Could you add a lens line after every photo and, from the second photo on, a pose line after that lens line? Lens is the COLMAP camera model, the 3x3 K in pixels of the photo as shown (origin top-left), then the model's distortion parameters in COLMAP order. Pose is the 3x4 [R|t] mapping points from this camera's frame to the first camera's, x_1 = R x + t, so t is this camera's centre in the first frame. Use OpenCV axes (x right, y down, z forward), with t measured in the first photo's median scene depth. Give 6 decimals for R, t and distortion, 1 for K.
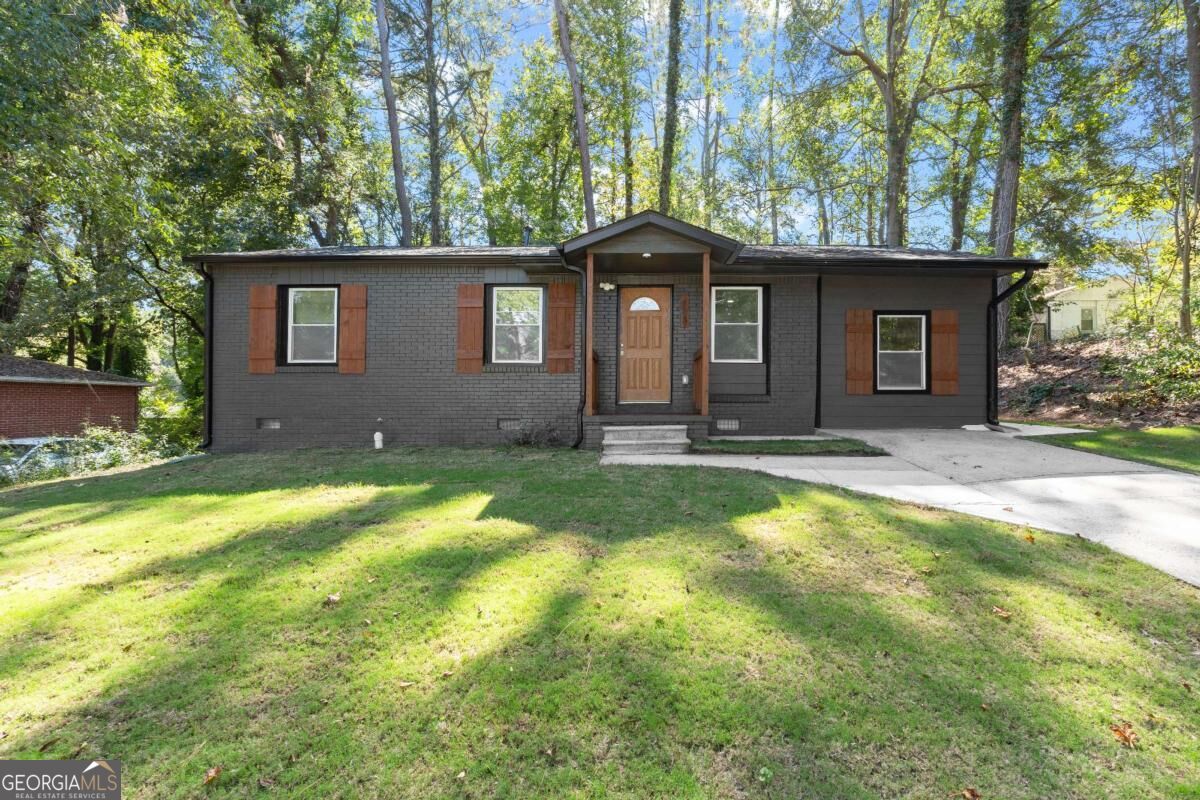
lens RADIAL K [[529.4, 0, 609.8], [0, 529.4, 402.2], [0, 0, 1]] dist [-0.003835, 0.000346]
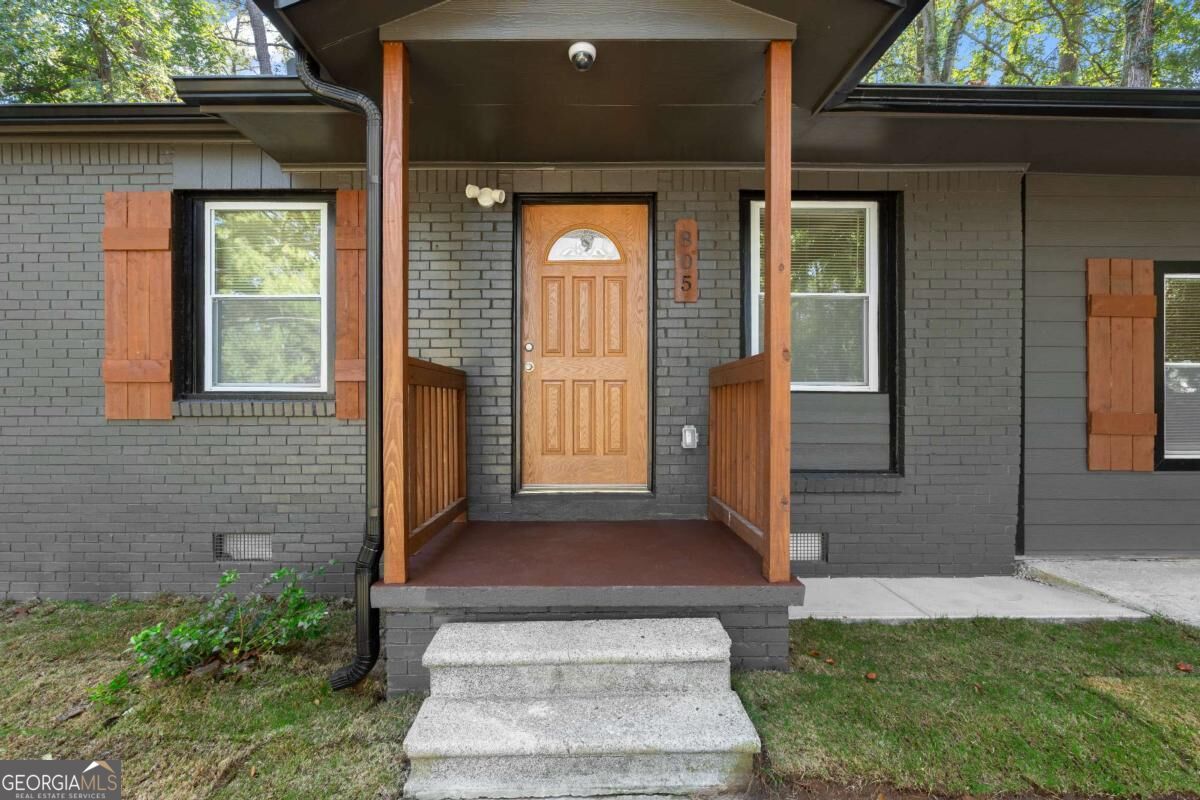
lens RADIAL K [[529.4, 0, 595.5], [0, 529.4, 402.7], [0, 0, 1]] dist [-0.003835, 0.000346]
pose [[0.997949, -0.006408, 0.063688, 0.049693], [0.006535, 0.999977, -0.001778, -0.066674], [-0.063675, 0.002190, 0.997968, 0.614693]]
